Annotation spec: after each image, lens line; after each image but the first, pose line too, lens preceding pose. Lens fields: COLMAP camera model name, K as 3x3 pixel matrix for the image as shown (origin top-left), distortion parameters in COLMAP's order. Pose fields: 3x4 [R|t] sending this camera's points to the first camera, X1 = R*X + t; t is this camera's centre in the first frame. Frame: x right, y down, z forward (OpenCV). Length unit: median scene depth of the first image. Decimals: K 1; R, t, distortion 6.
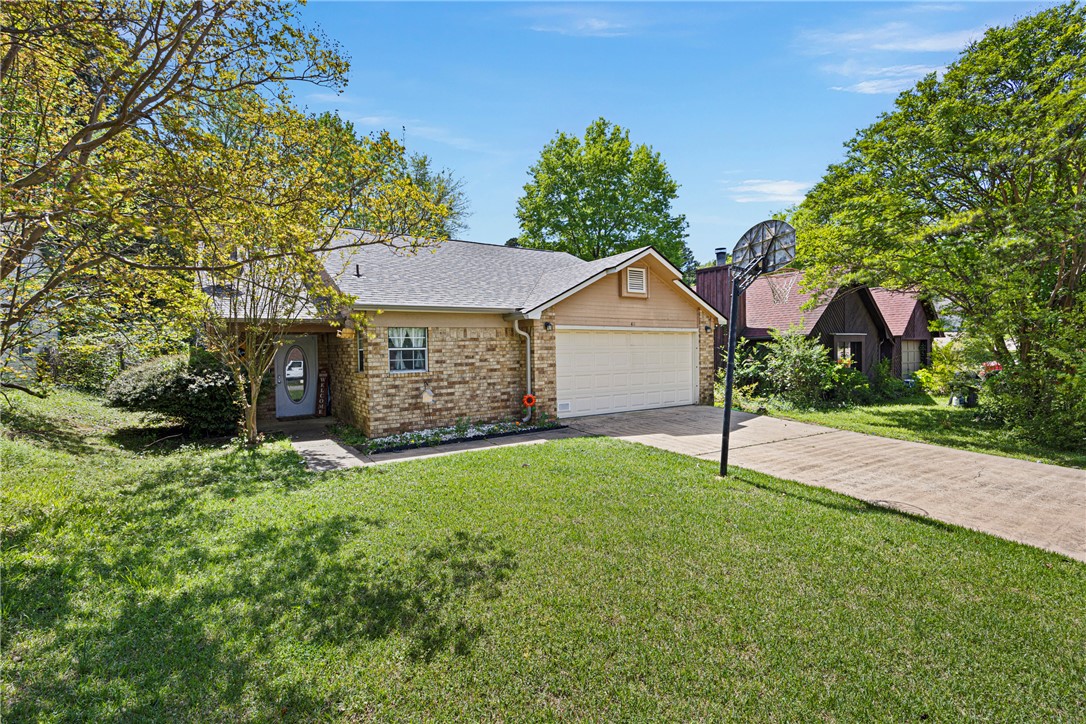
lens RADIAL K [[479.5, 0, 540.5], [0, 479.5, 361.7], [0, 0, 1]] dist [-0.010038, -0.000143]
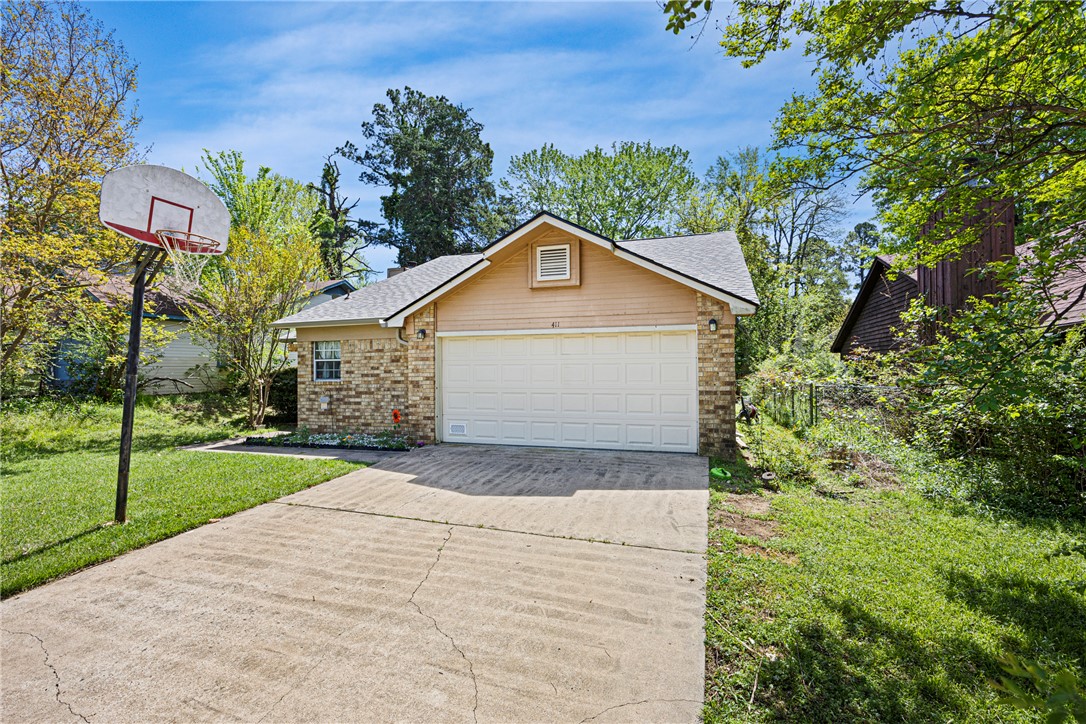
lens RADIAL K [[479.5, 0, 569.1], [0, 479.5, 366.1], [0, 0, 1]] dist [-0.010038, -0.000143]
pose [[0.649823, 0.007135, -0.760052, 0.862484], [-0.019444, 0.999785, -0.007239, -0.014128], [0.759836, 0.019482, 0.649822, 0.641503]]
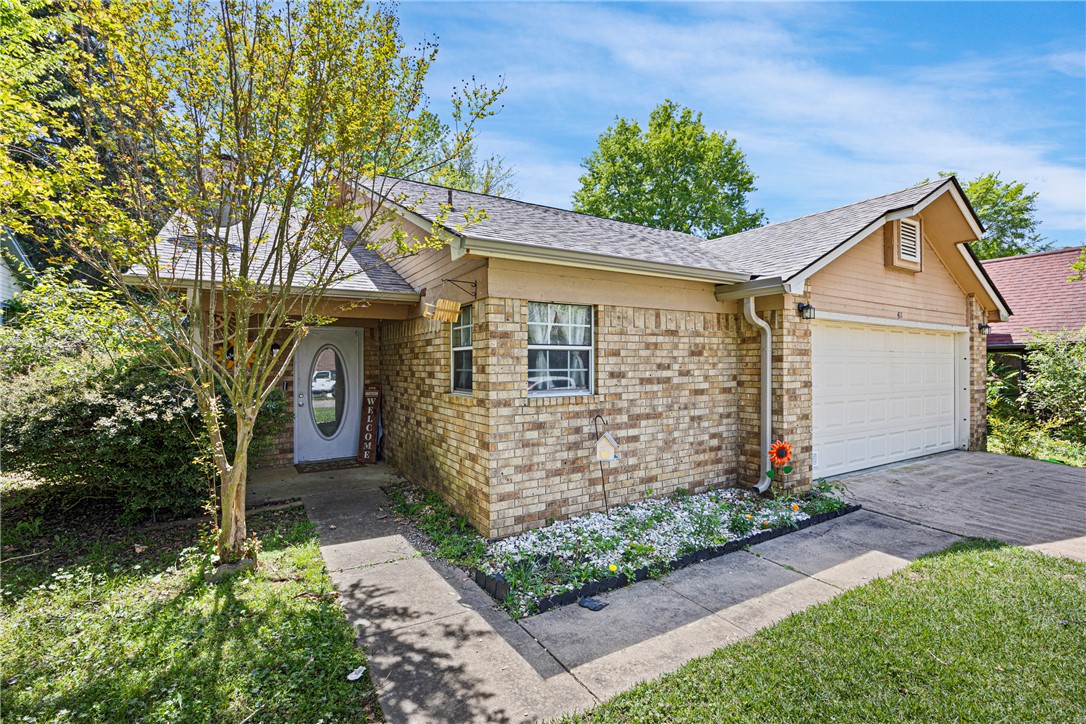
lens RADIAL K [[479.5, 0, 542.7], [0, 479.5, 365.3], [0, 0, 1]] dist [-0.010038, -0.000143]
pose [[0.999203, 0.014777, -0.037086, -0.253124], [-0.015559, 0.999661, -0.020875, 0.001732], [0.036765, 0.021436, 0.999094, 0.469521]]
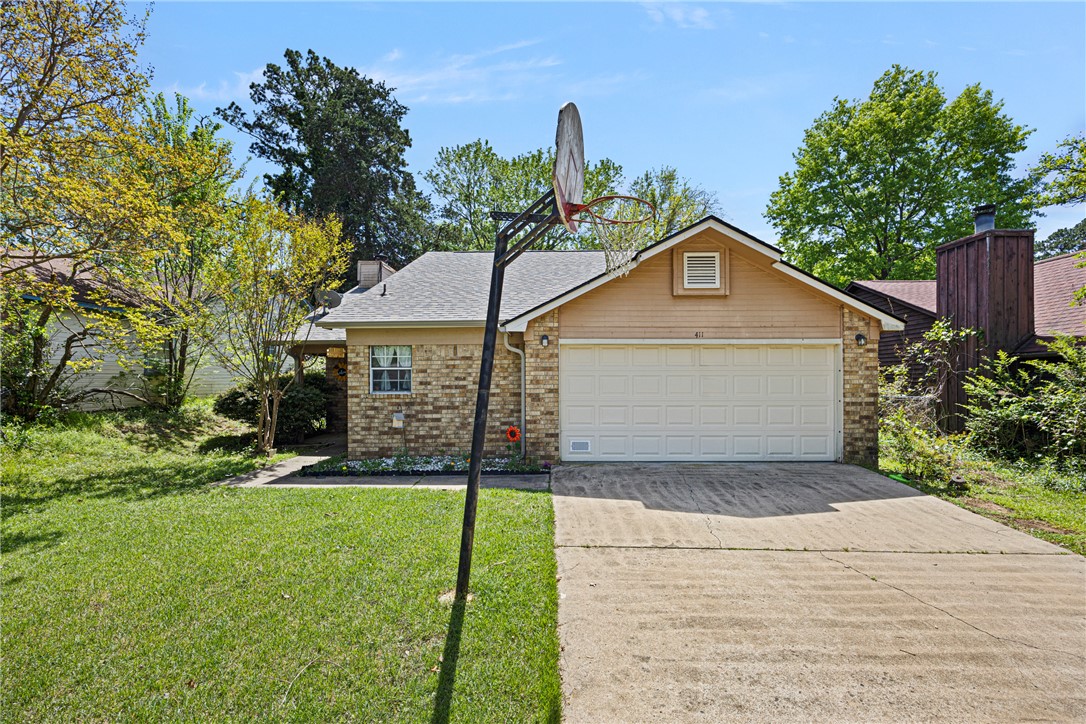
lens RADIAL K [[479.5, 0, 568.4], [0, 479.5, 383.7], [0, 0, 1]] dist [-0.010038, -0.000143]
pose [[0.836328, 0.021367, -0.547812, 0.477142], [-0.022670, 0.999733, 0.004384, -0.008244], [0.547760, 0.008752, 0.836590, 0.375692]]
